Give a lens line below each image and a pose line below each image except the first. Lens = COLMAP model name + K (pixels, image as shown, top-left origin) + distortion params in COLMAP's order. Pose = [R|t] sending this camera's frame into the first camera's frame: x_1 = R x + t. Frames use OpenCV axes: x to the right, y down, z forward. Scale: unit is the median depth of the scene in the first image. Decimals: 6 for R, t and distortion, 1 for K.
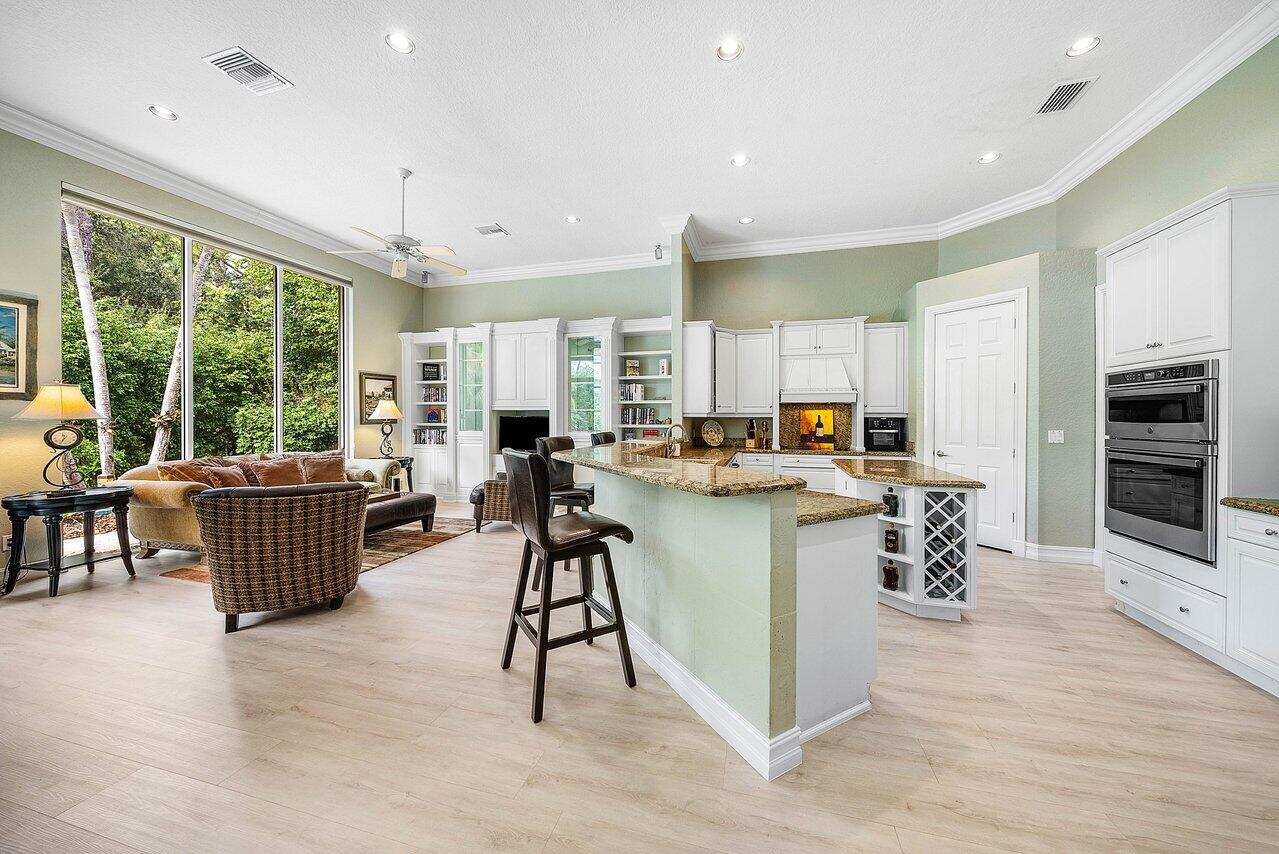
lens RADIAL K [[444.7, 0, 647.4], [0, 444.7, 419.6], [0, 0, 1]] dist [-0.001467, -0.000020]
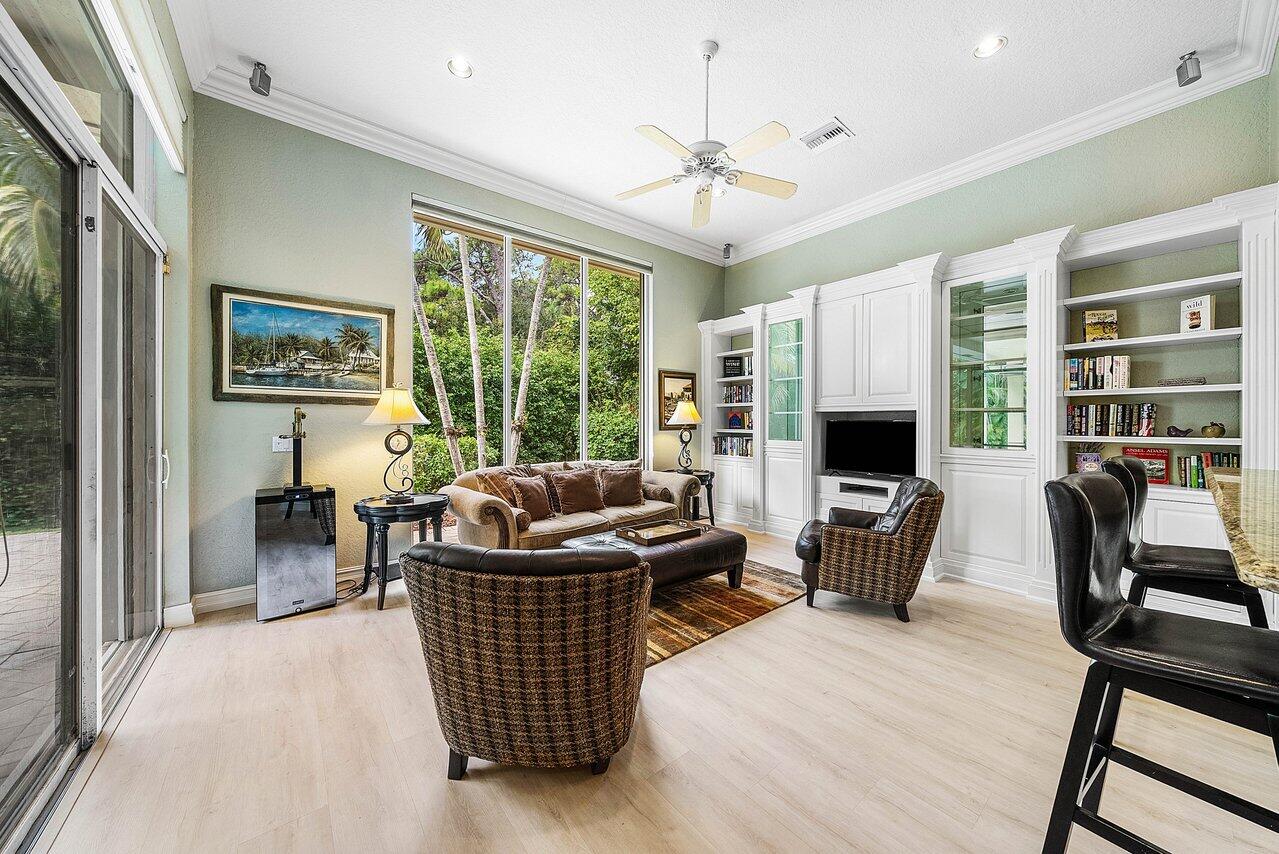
lens RADIAL K [[444.7, 0, 647.1], [0, 444.7, 433.7], [0, 0, 1]] dist [-0.001467, -0.000020]
pose [[0.813323, 0.014644, -0.581628, -0.184072], [-0.002743, 0.999769, 0.021337, -0.001020], [0.581806, -0.015759, 0.813175, 0.321820]]
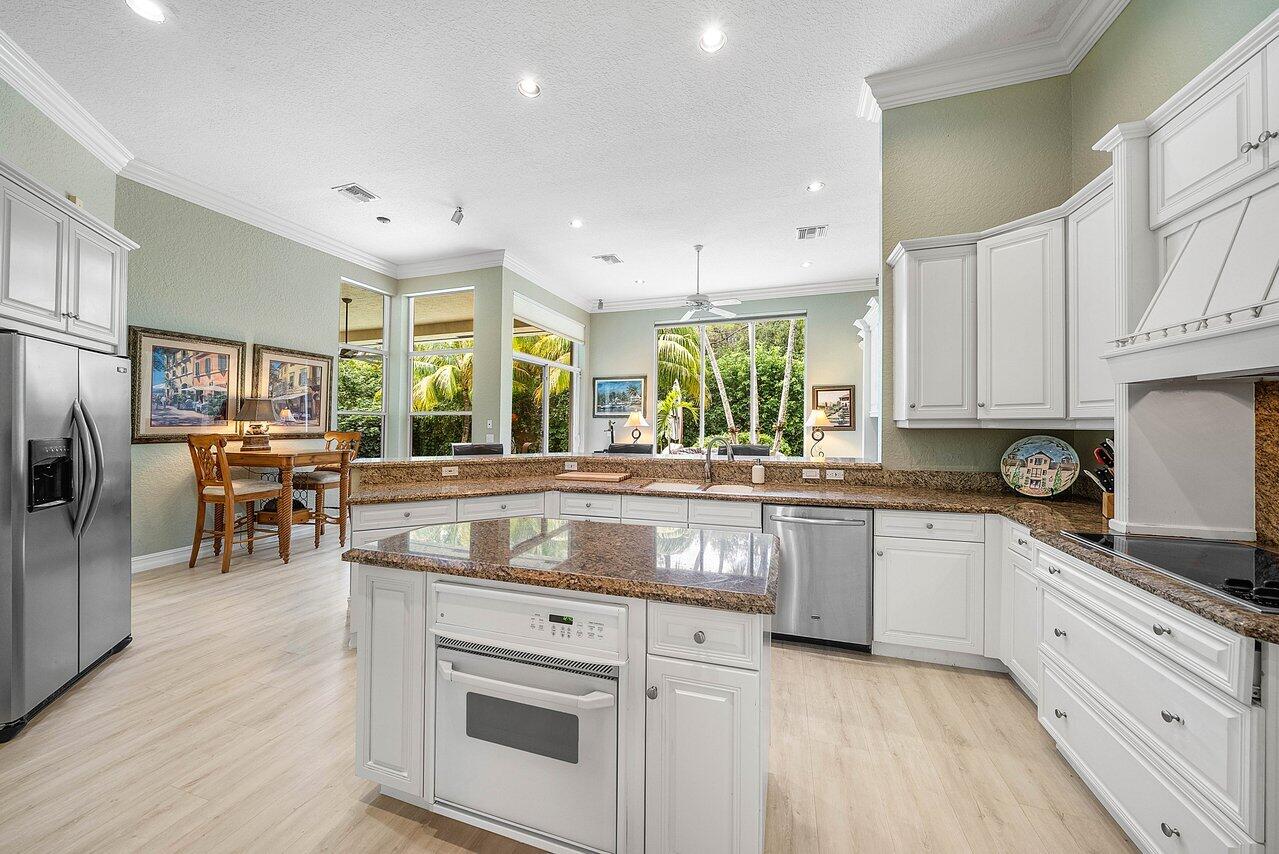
lens RADIAL K [[444.7, 0, 639.1], [0, 444.7, 426.1], [0, 0, 1]] dist [-0.001467, -0.000020]
pose [[-0.047113, 0.007107, -0.998864, 0.650382], [-0.001708, 0.999973, 0.007195, -0.011171], [0.998888, 0.002045, -0.047099, 0.700773]]
